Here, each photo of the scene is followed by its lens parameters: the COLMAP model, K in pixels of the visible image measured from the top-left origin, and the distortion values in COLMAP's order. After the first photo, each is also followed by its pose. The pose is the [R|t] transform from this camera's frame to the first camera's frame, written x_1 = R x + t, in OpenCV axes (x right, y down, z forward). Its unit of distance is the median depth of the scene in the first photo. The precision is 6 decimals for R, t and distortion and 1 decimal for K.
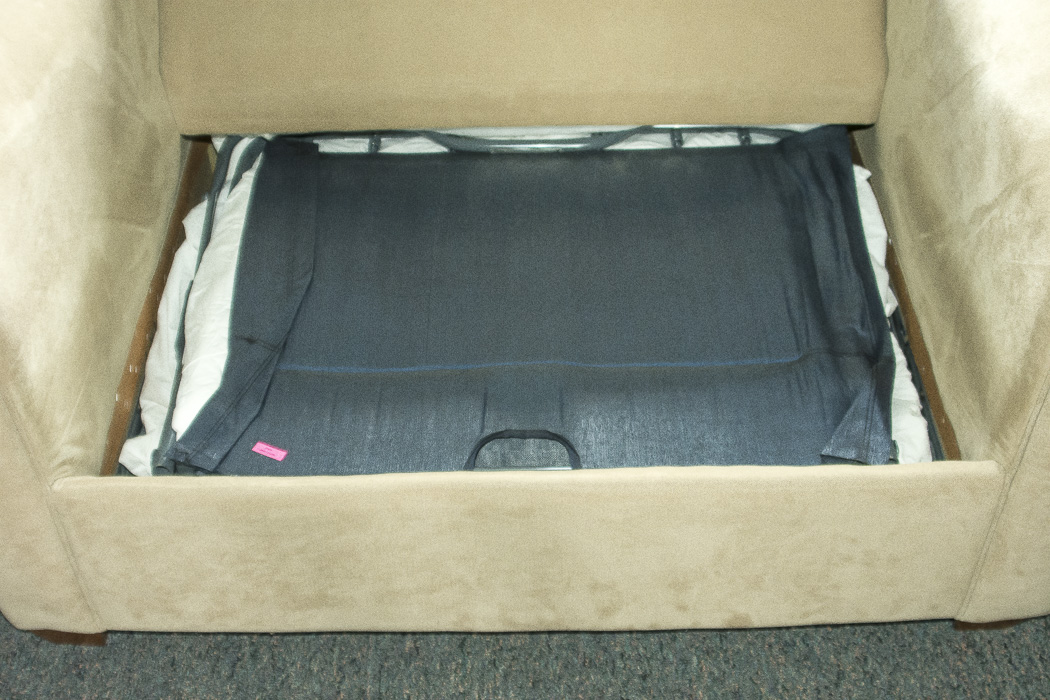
lens RADIAL K [[1288.4, 0, 530.4], [0, 1288.4, 370.7], [0, 0, 1]] dist [-0.133235, 0.000000]
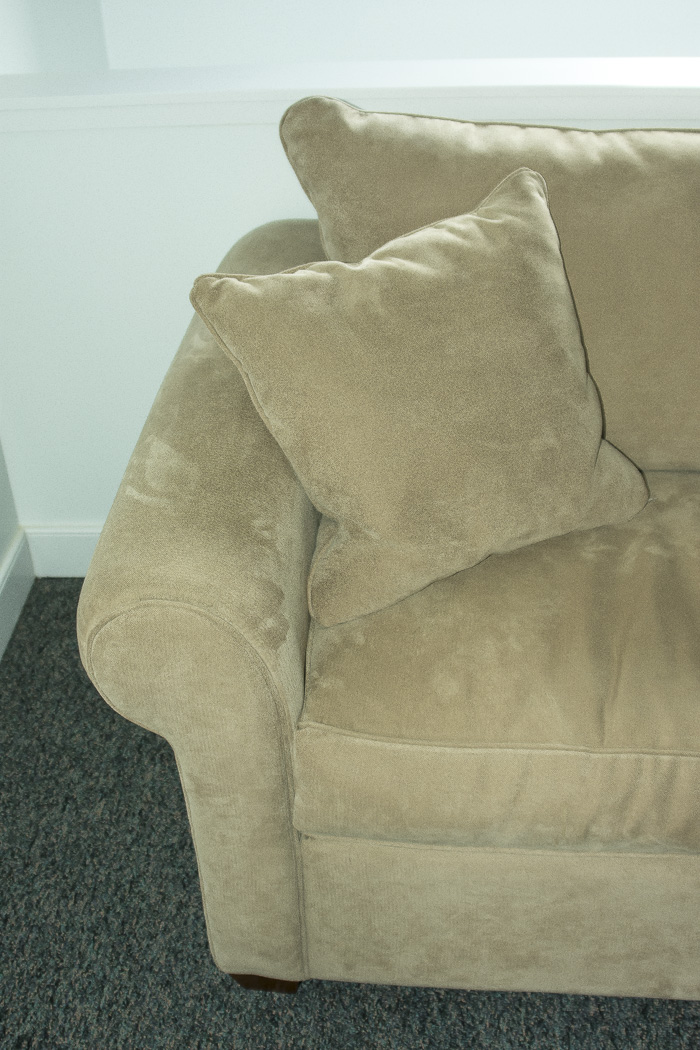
lens RADIAL K [[1288.4, 0, 359.1], [0, 1288.4, 529.6], [0, 0, 1]] dist [-0.133235, 0.000000]
pose [[0.994585, 0.042177, -0.094985, -0.207968], [-0.056277, 0.986924, -0.151044, -0.004328], [0.087372, 0.155572, 0.983953, -0.080488]]
